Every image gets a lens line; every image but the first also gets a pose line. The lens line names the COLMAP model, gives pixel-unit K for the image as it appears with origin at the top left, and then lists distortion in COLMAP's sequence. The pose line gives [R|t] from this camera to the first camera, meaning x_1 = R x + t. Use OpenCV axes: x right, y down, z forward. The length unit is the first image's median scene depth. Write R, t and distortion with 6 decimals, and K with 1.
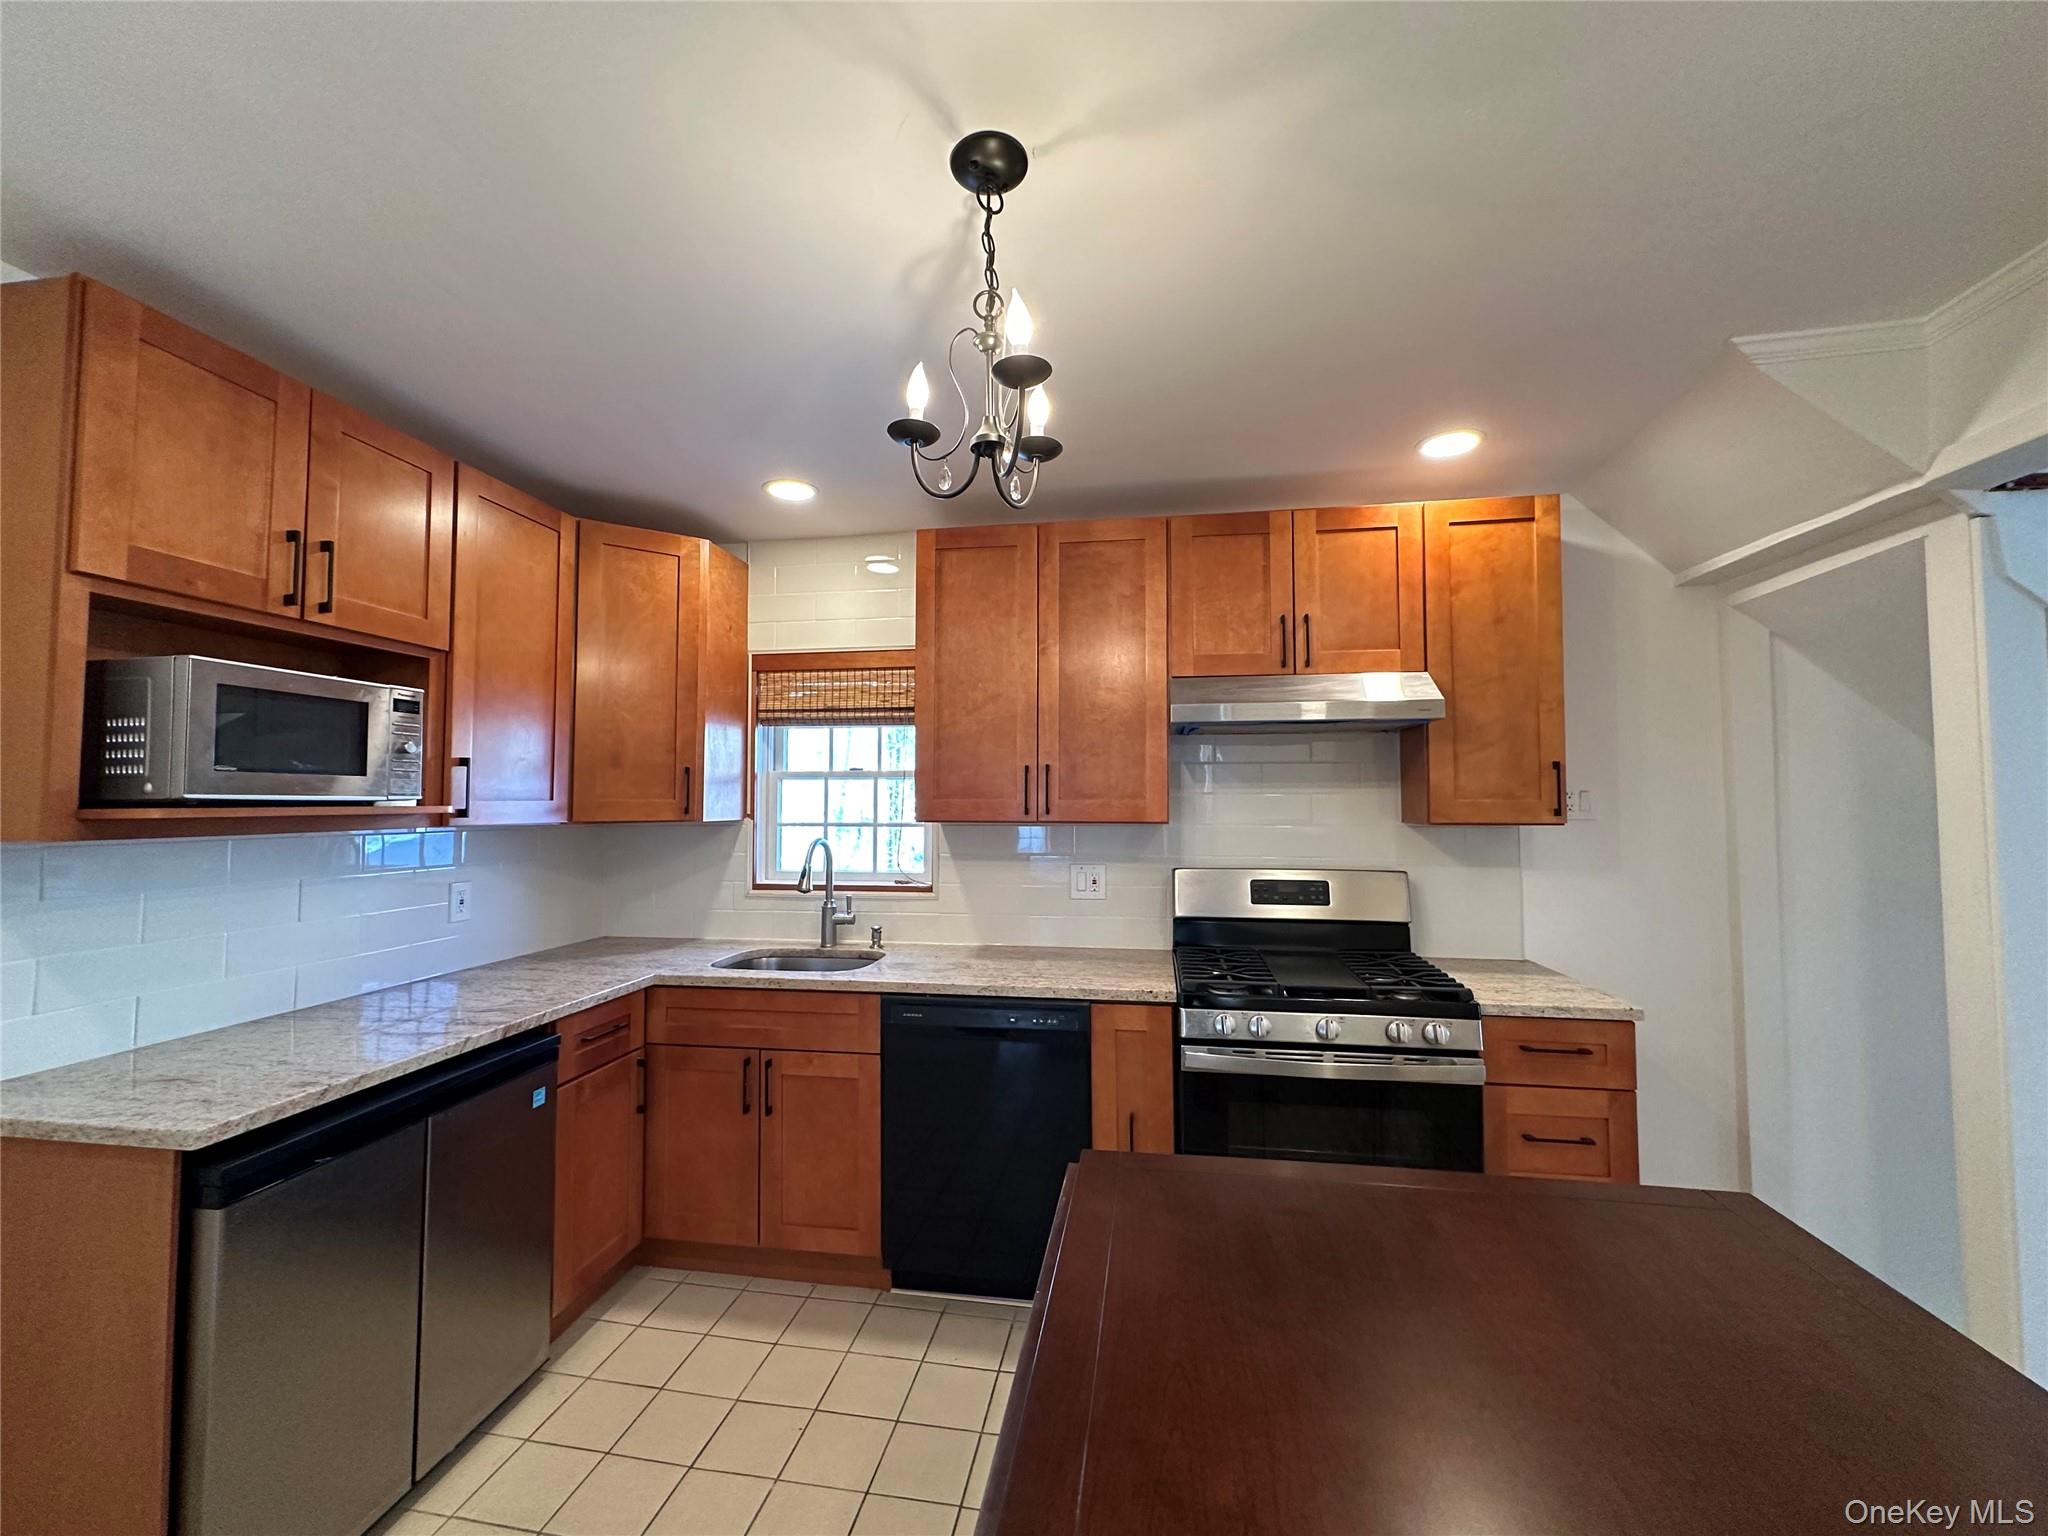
lens RADIAL K [[820.8, 0, 1023.2], [0, 820.8, 764.8], [0, 0, 1]] dist [-0.000359, 0.000806]
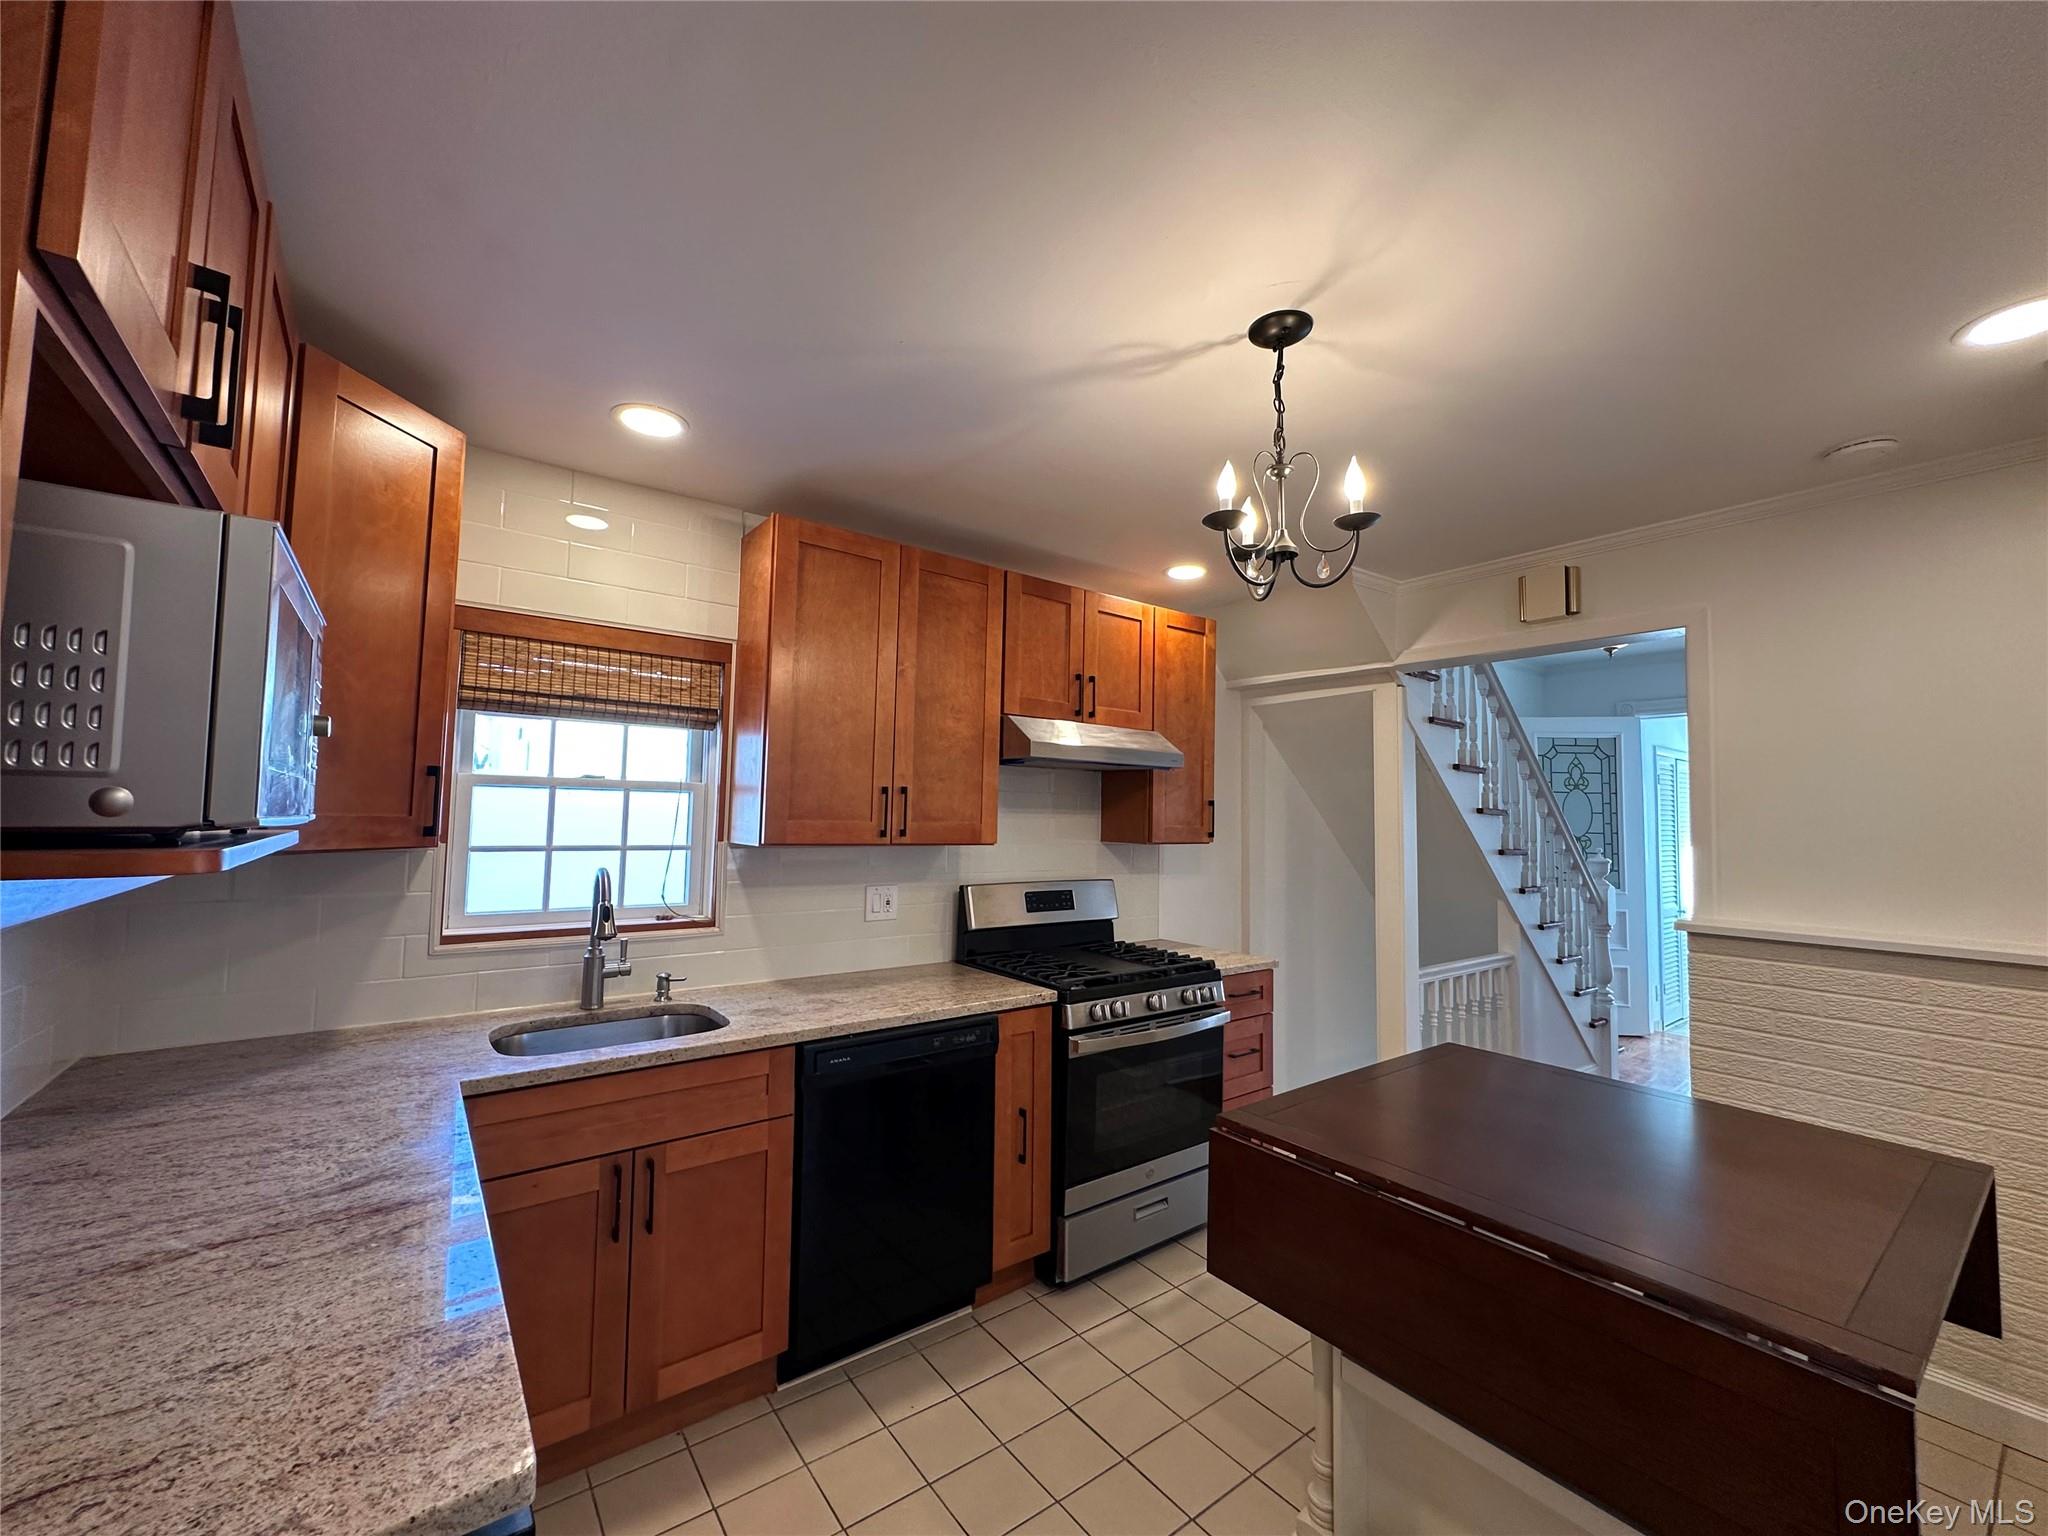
lens RADIAL K [[820.8, 0, 1023.2], [0, 820.8, 764.8], [0, 0, 1]] dist [-0.000359, 0.000806]
pose [[0.687290, 0.060121, 0.723891, -0.583652], [-0.051954, 0.998085, -0.033567, -0.001077], [-0.724523, -0.014538, 0.689097, 0.202283]]
